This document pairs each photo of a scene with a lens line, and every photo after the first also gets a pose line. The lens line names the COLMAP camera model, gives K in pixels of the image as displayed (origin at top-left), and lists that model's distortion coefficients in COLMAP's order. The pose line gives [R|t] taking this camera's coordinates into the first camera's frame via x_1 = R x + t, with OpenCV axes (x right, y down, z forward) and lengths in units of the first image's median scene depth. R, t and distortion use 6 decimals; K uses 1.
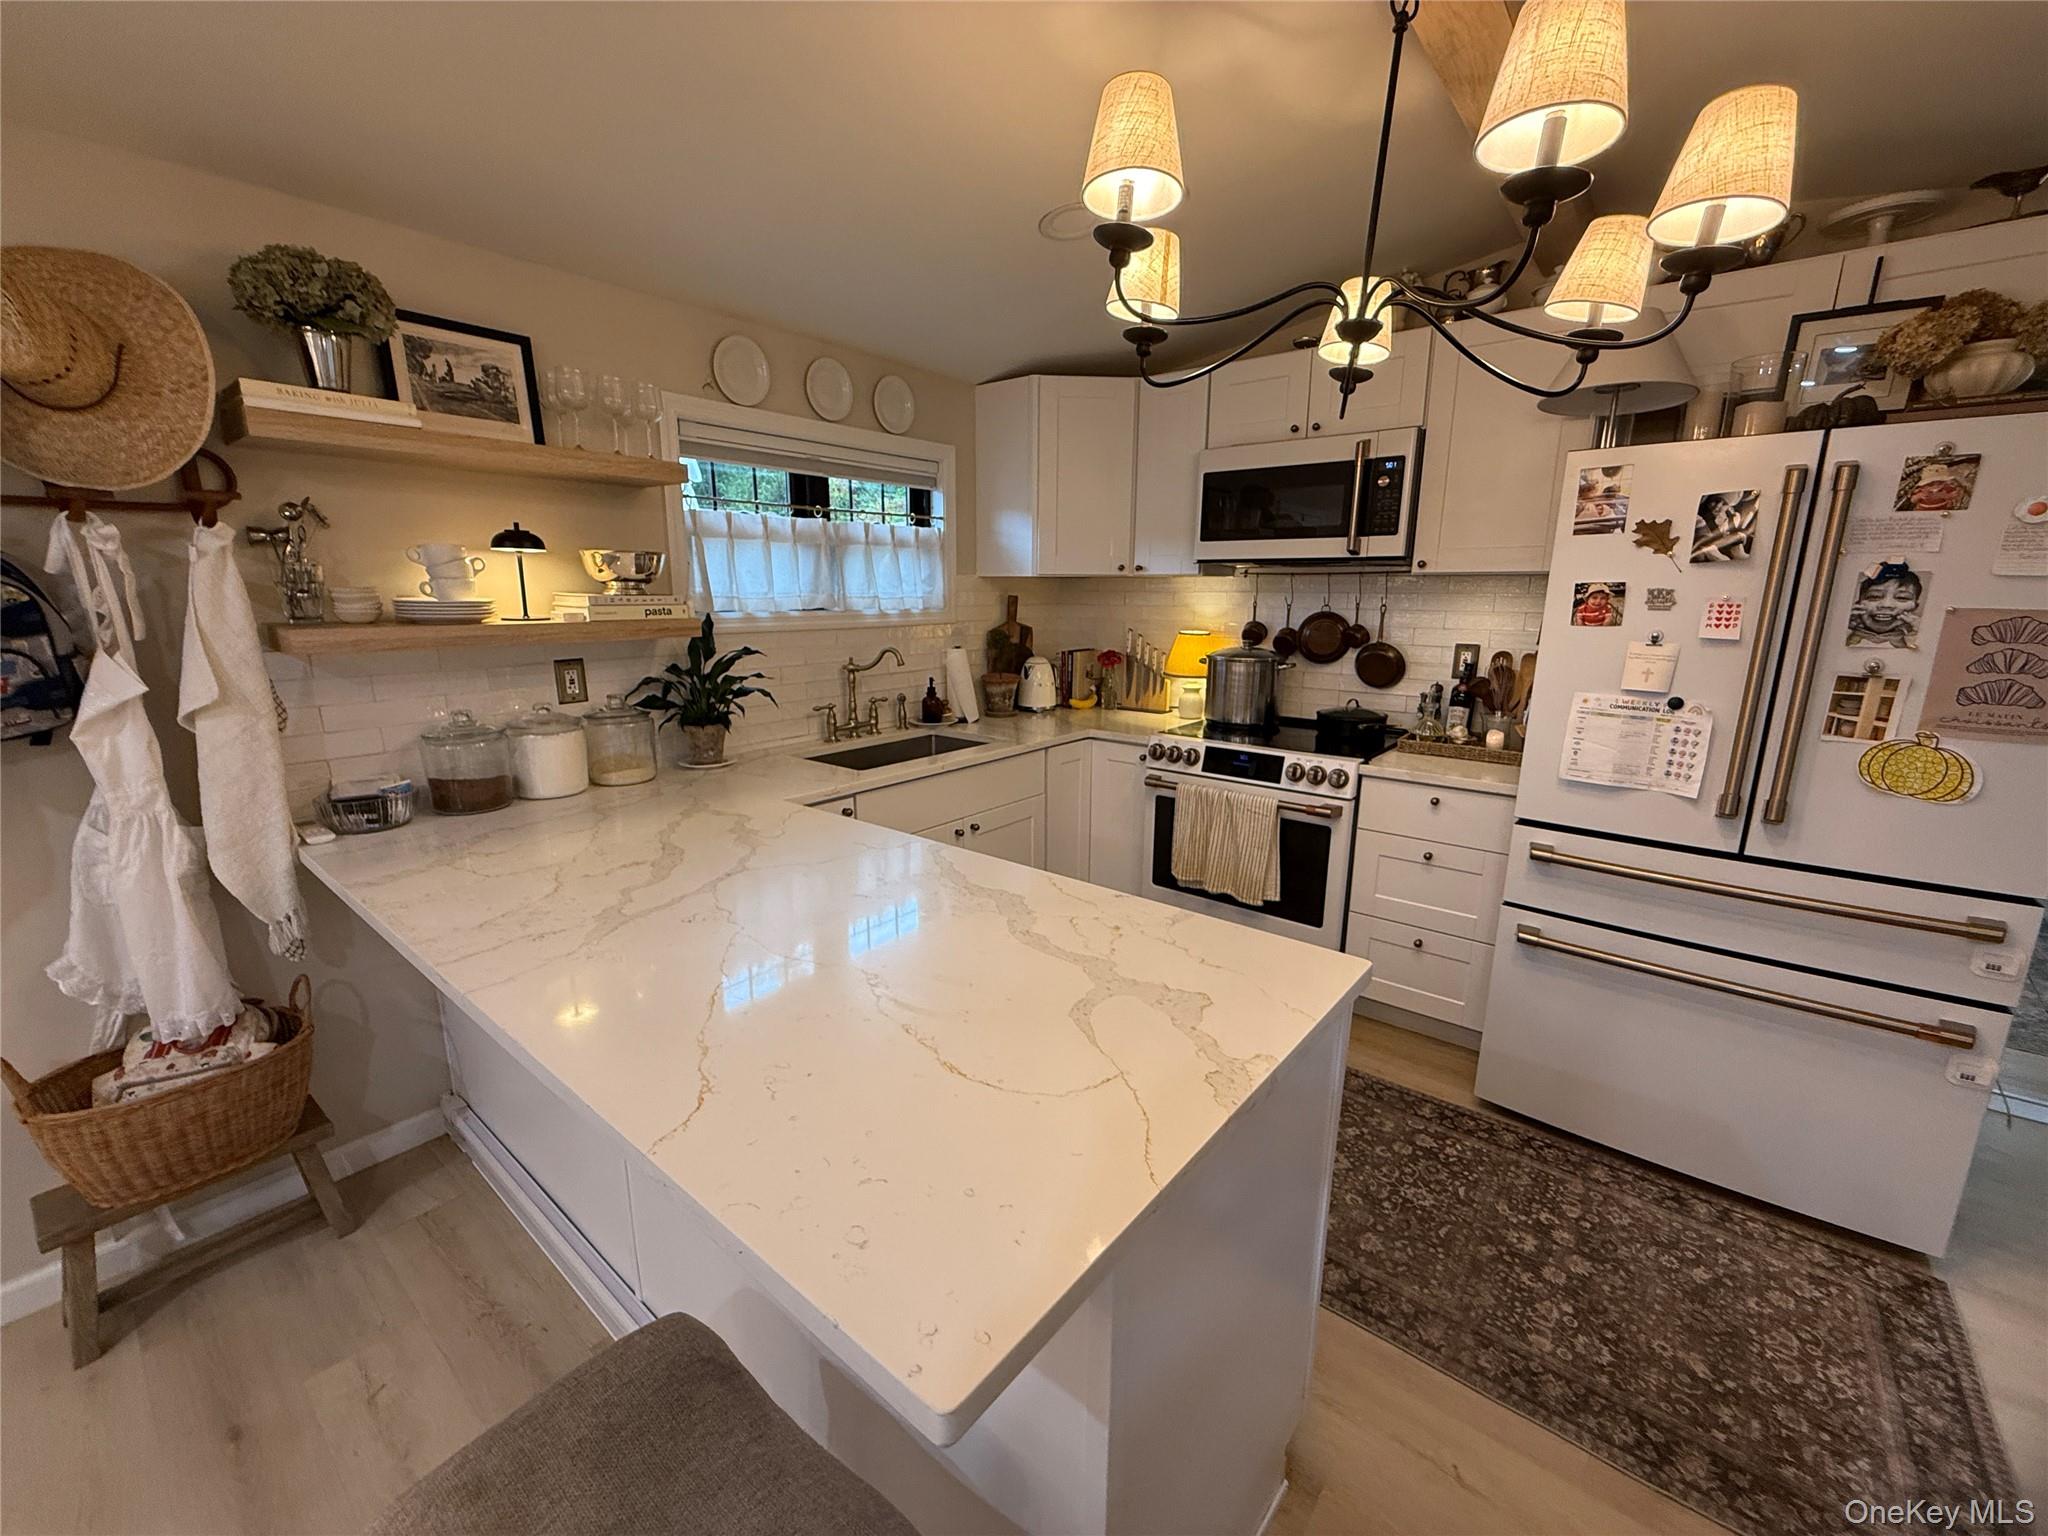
lens RADIAL K [[817.6, 0, 1018.1], [0, 817.6, 770.1], [0, 0, 1]] dist [-0.000239, -0.000002]
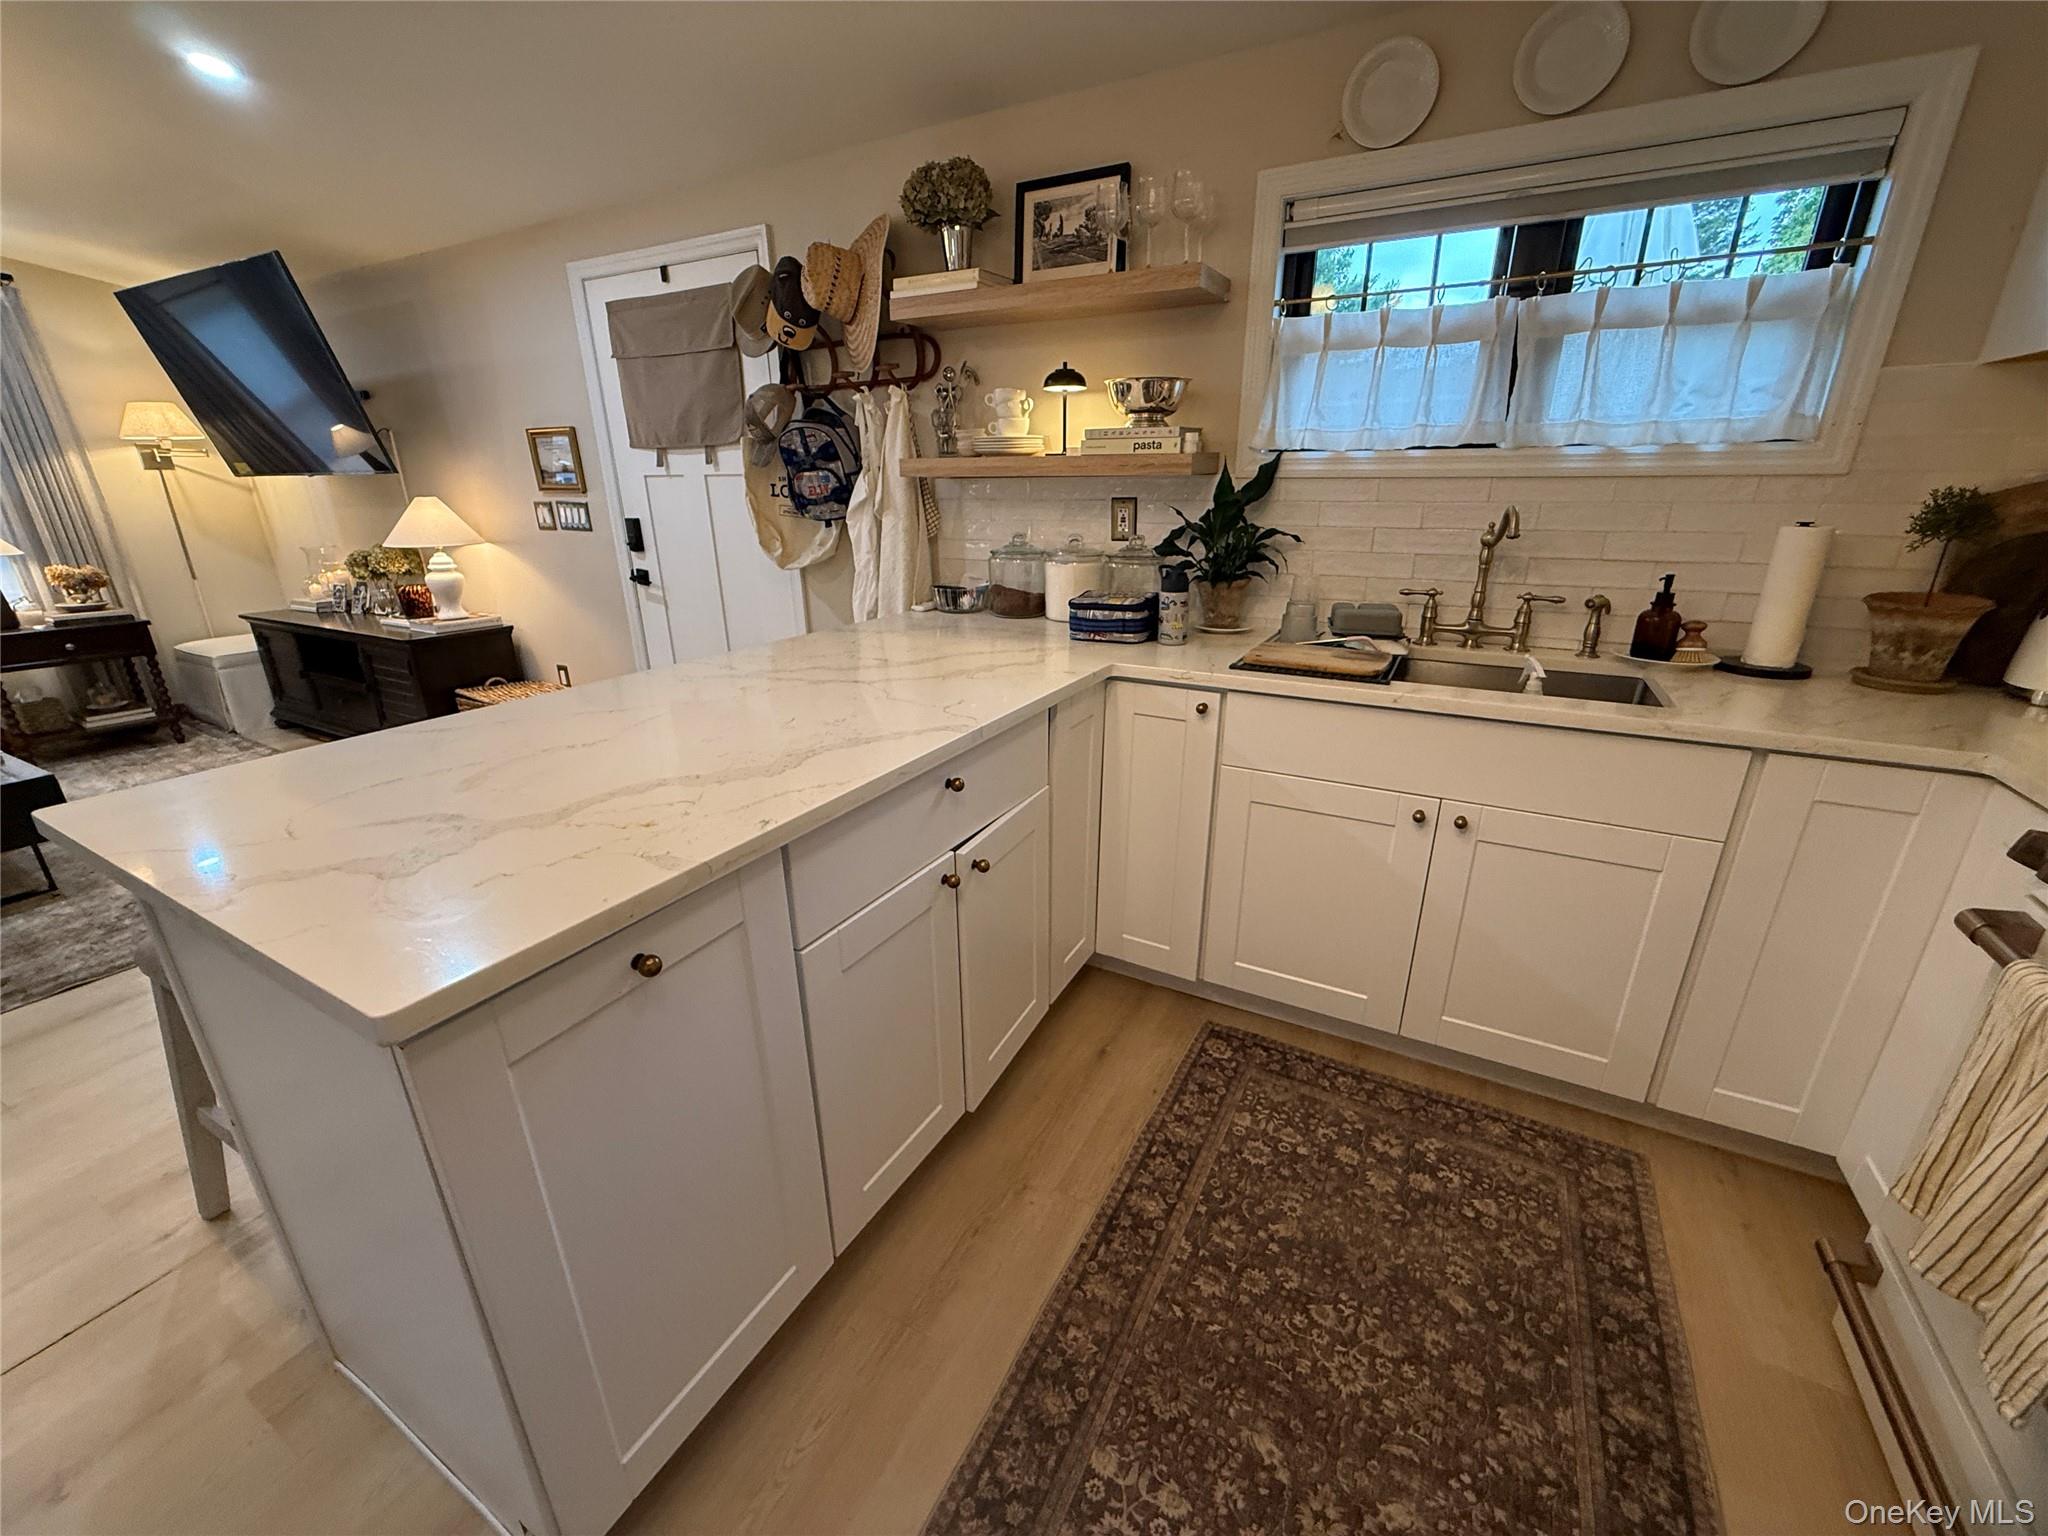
lens RADIAL K [[813.9, 0, 1018.5], [0, 813.9, 769.9], [0, 0, 1]] dist [-0.000160, -0.000010]
pose [[0.185727, 0.329683, -0.925643, 0.592125], [-0.205846, 0.934184, 0.291423, -0.099876], [0.960798, 0.136415, 0.241367, 0.778685]]
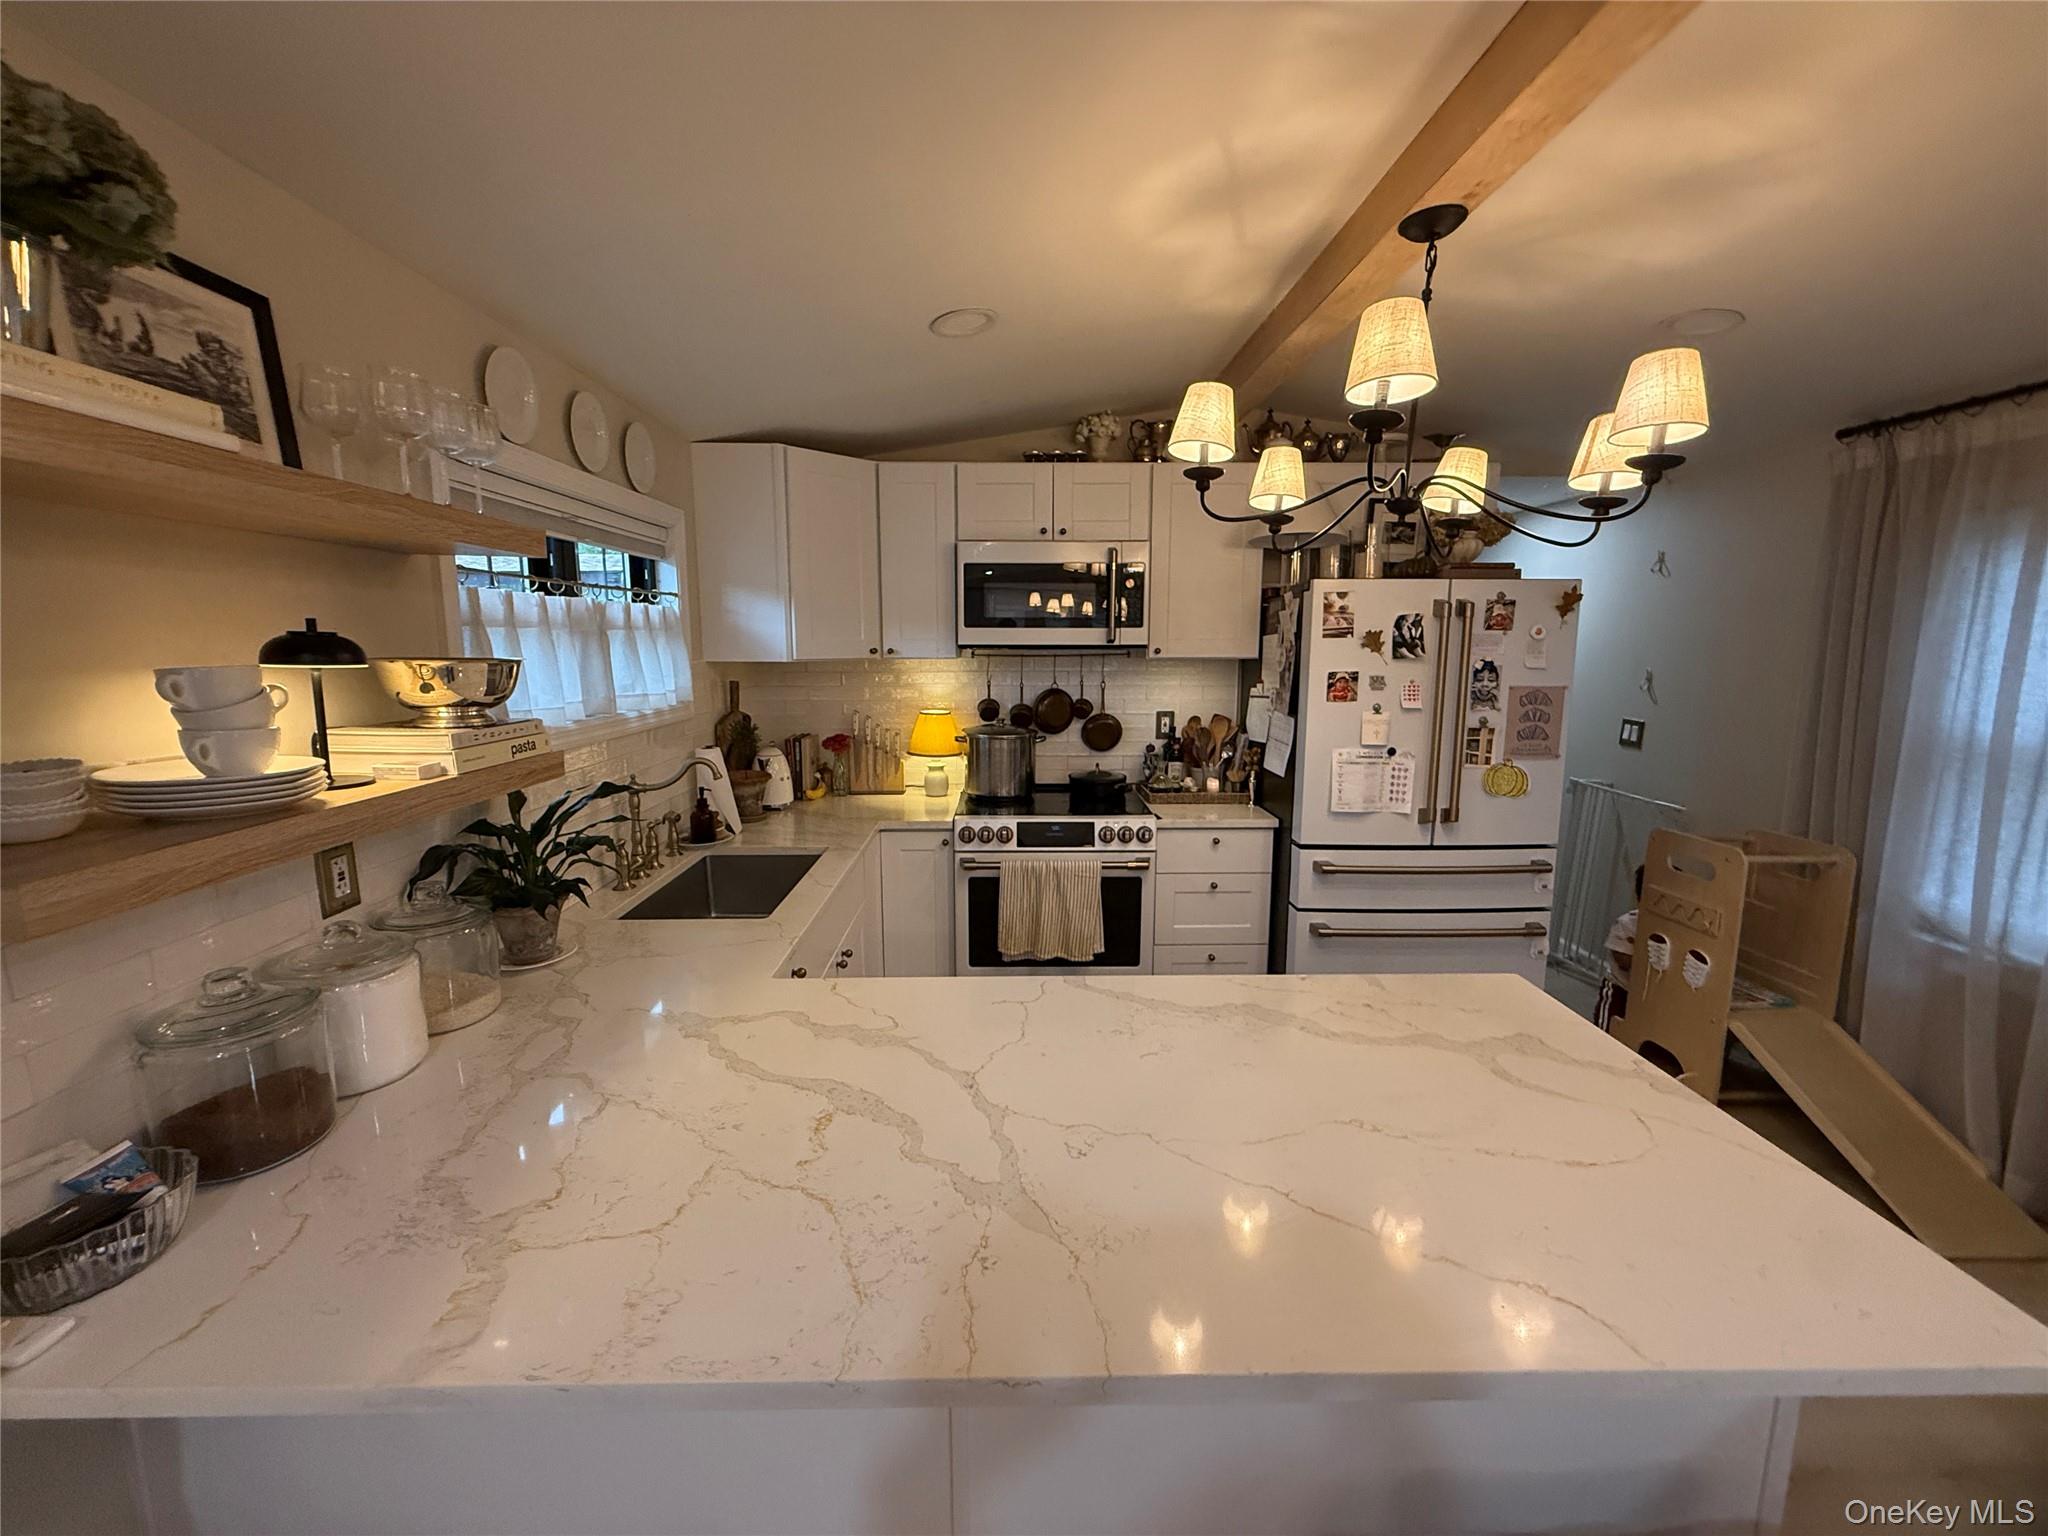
lens RADIAL K [[817.6, 0, 1018.1], [0, 817.6, 770.1], [0, 0, 1]] dist [-0.000239, -0.000002]
pose [[0.764729, -0.105347, 0.635682, -0.634141], [0.143925, 0.989546, -0.009153, -0.127494], [-0.628072, 0.098490, 0.771897, 0.274326]]
